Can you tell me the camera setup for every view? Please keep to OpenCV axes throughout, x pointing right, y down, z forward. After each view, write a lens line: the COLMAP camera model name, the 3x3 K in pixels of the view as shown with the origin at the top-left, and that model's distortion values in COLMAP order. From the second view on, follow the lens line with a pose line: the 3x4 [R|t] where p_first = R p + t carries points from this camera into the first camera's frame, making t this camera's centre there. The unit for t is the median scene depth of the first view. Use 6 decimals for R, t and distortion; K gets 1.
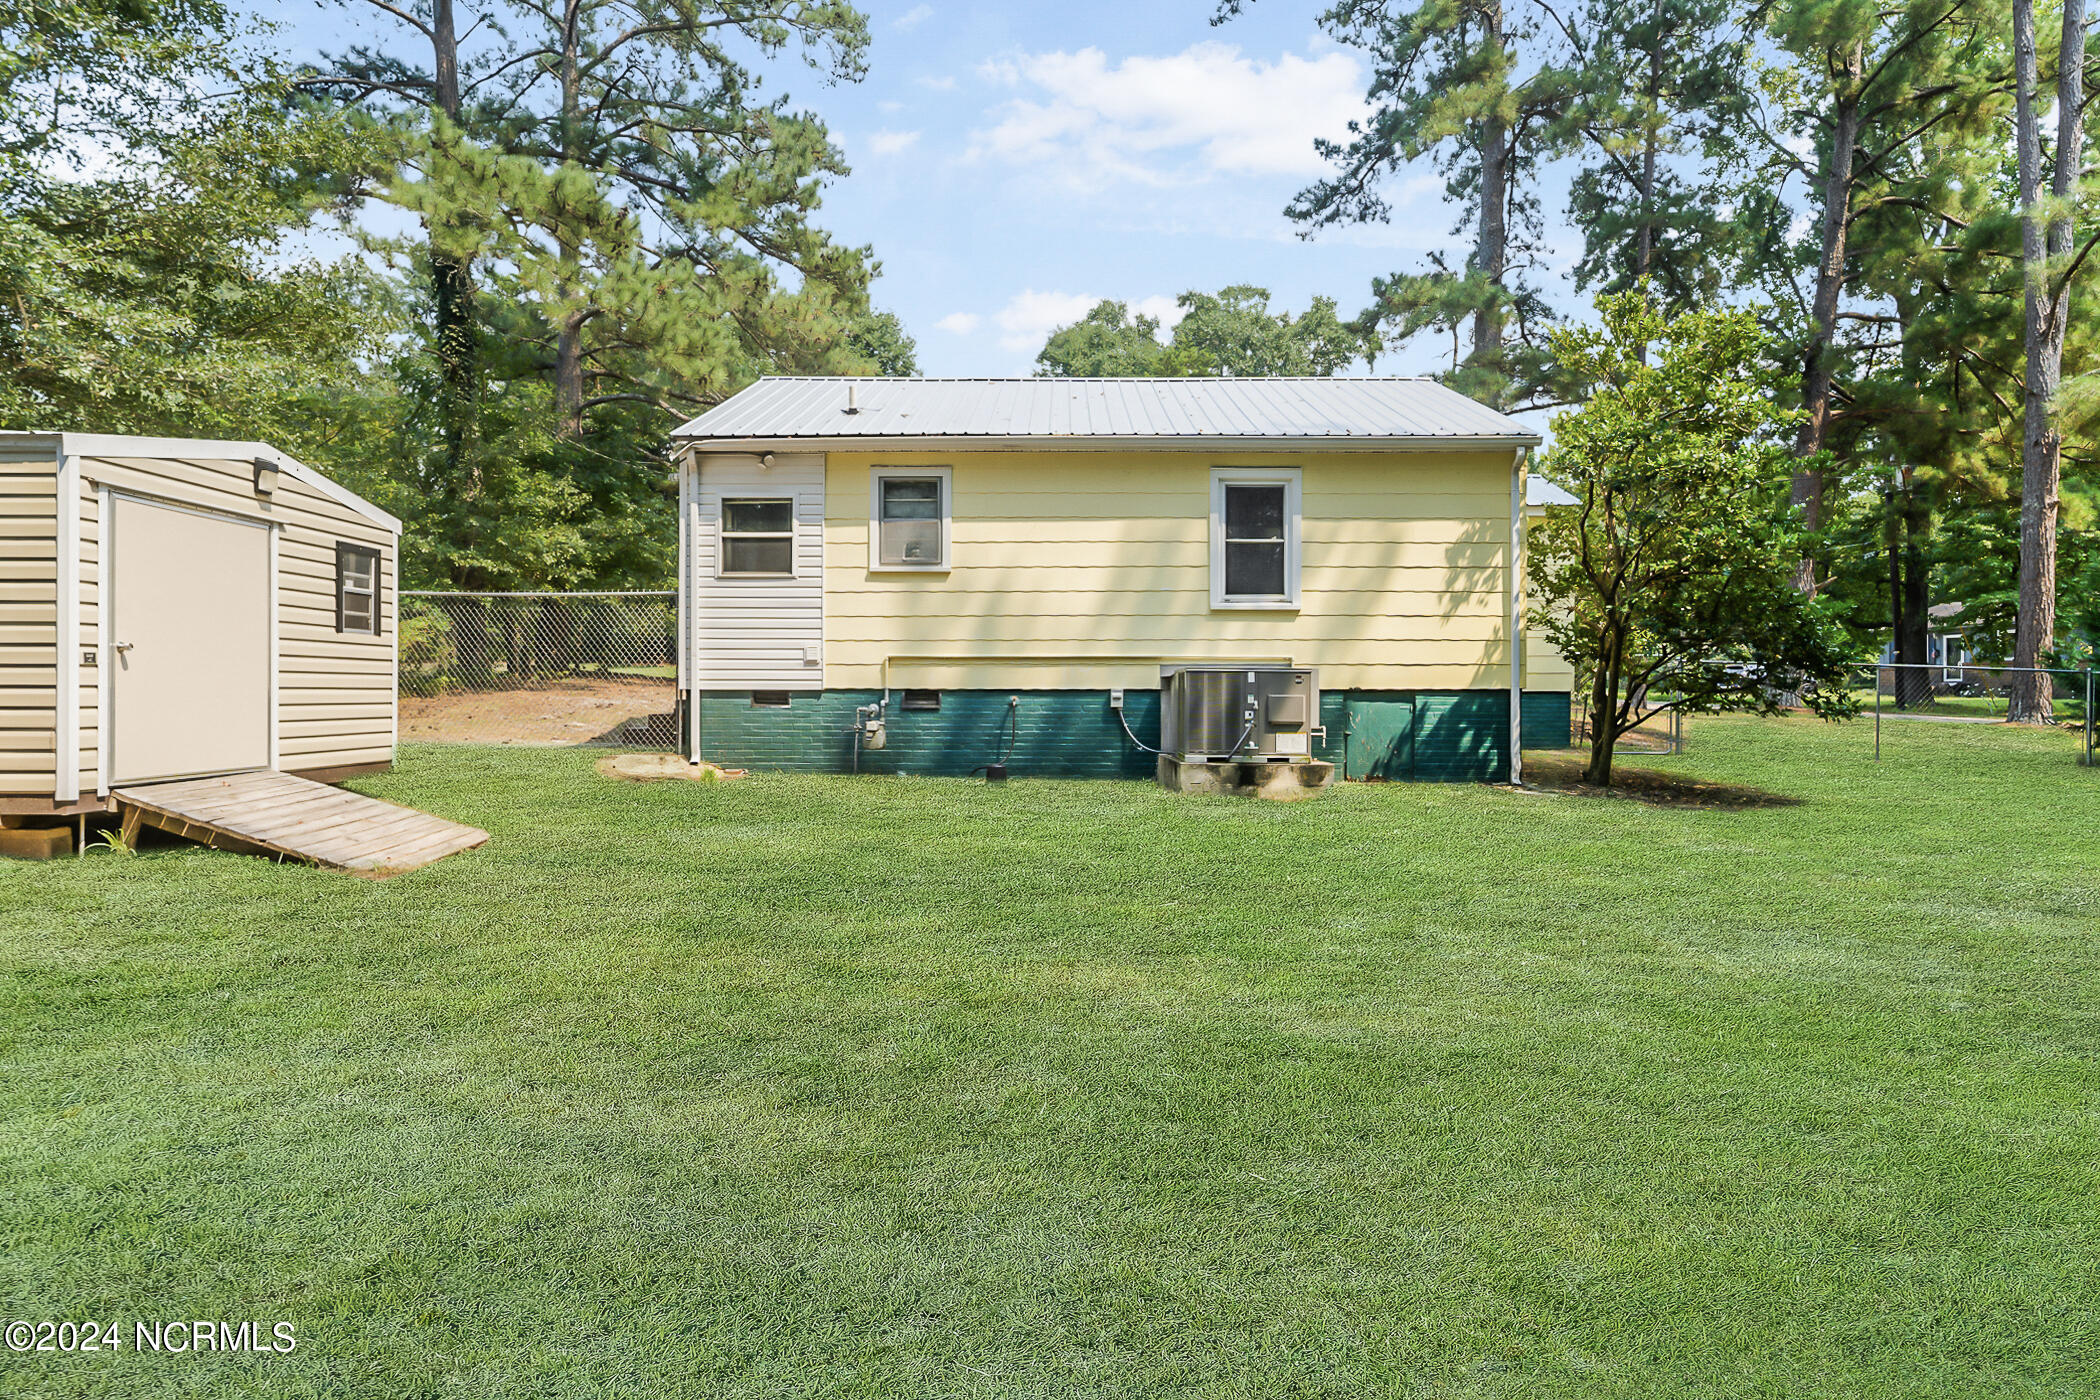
lens RADIAL K [[1223.5, 0, 1050.4], [0, 1223.5, 698.2], [0, 0, 1]] dist [0.000940, -0.000216]
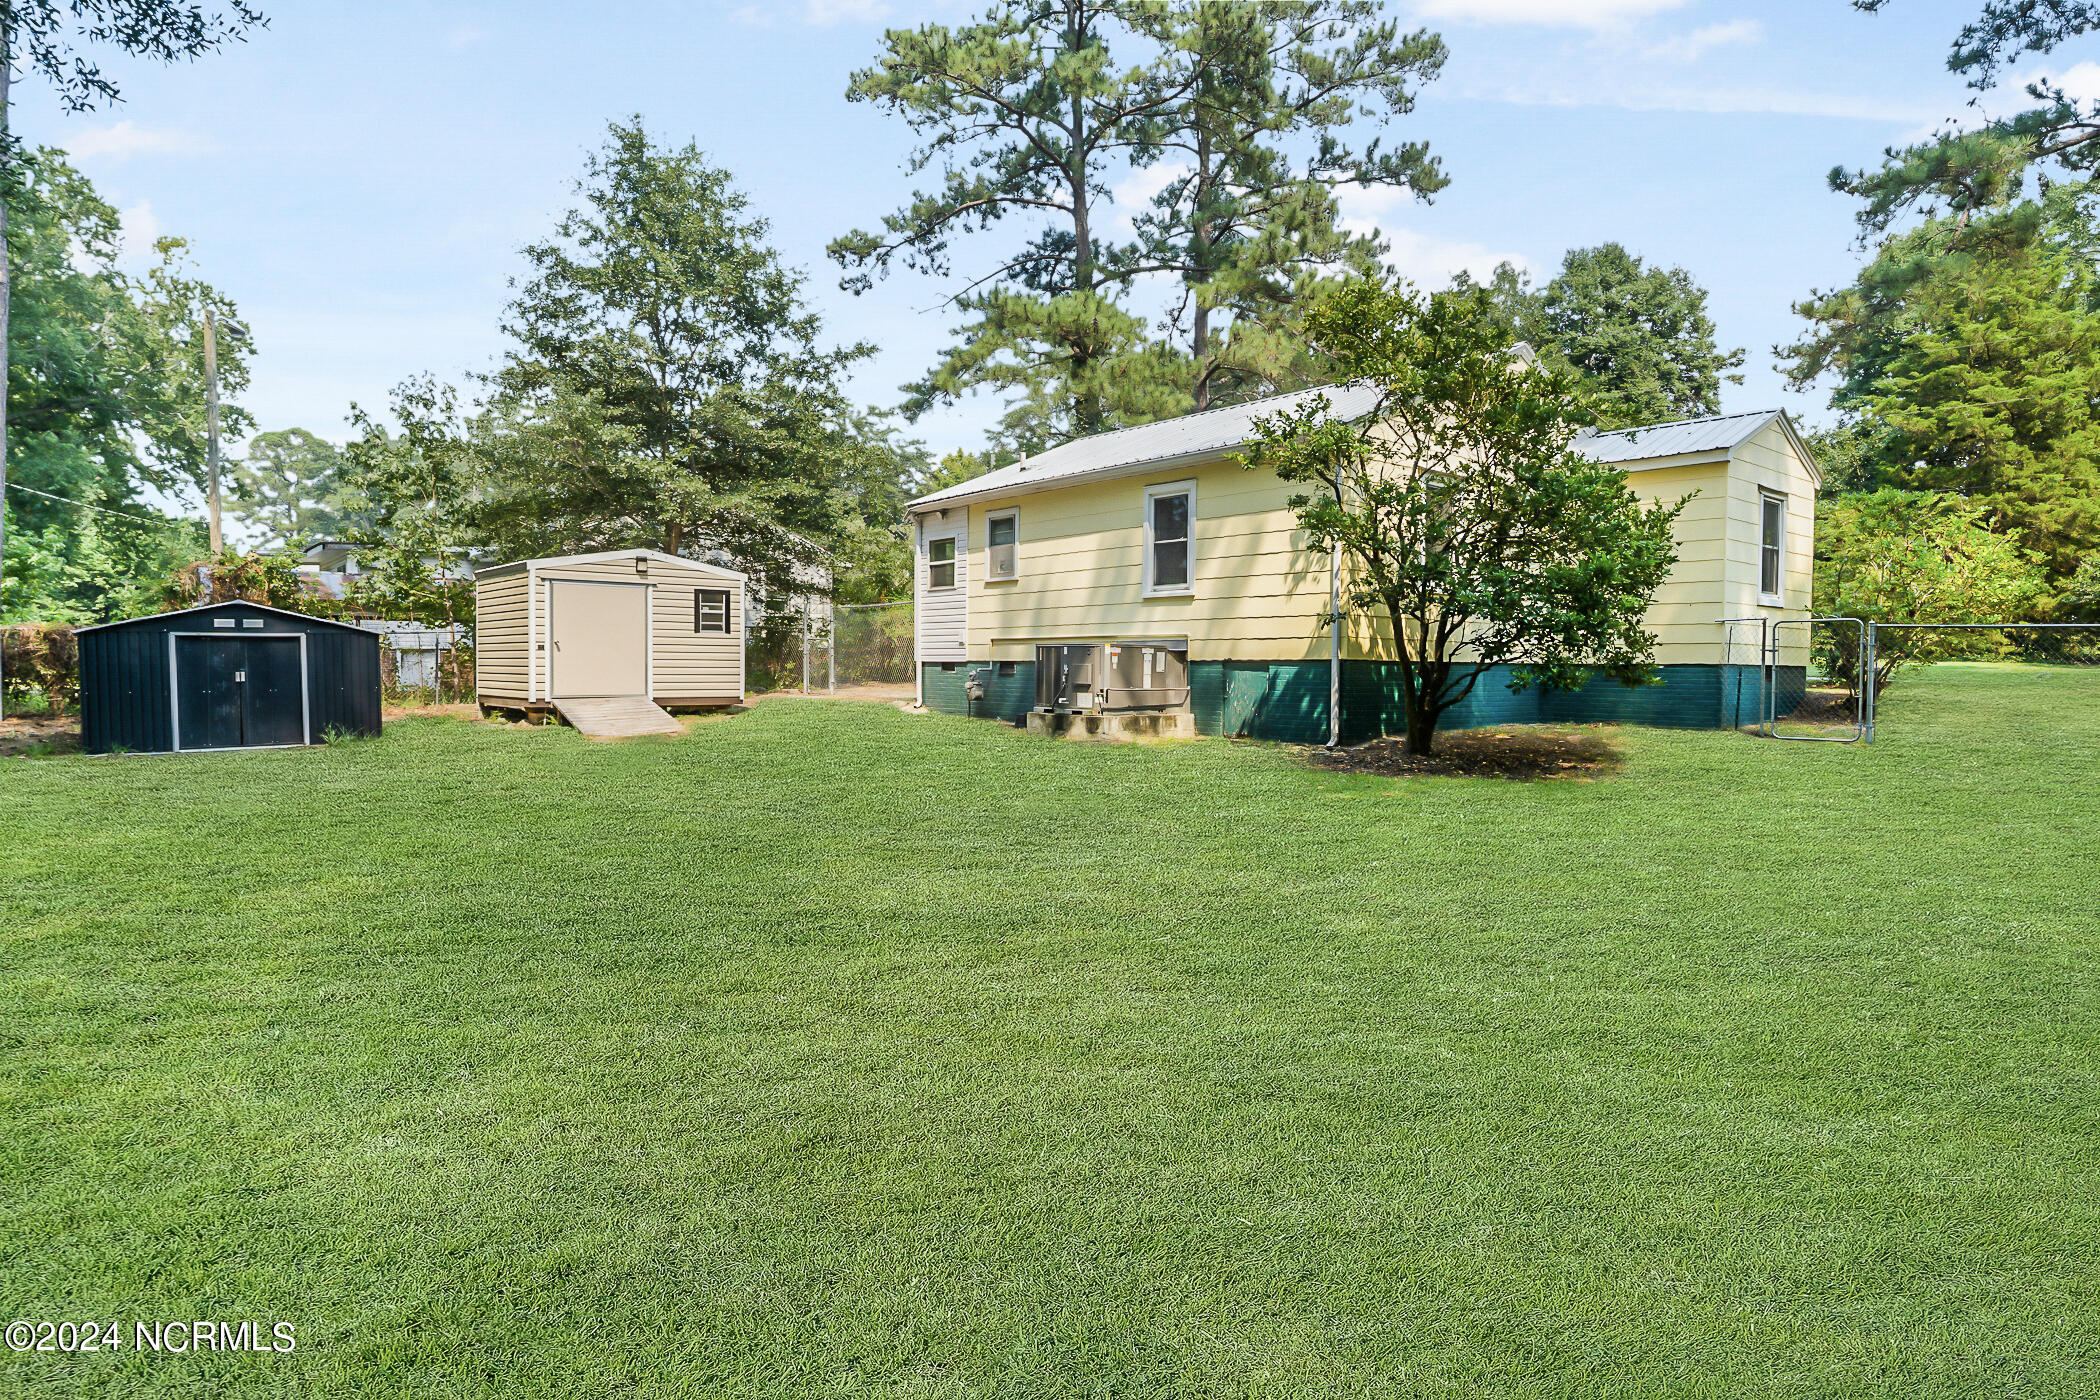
lens RADIAL K [[1223.5, 0, 1054.4], [0, 1223.5, 692.6], [0, 0, 1]] dist [0.000940, -0.000216]
pose [[0.633629, 0.017043, -0.773449, 1.062133], [-0.009081, 0.999852, 0.014592, 0.008843], [0.773584, -0.002223, 0.633690, 0.116919]]
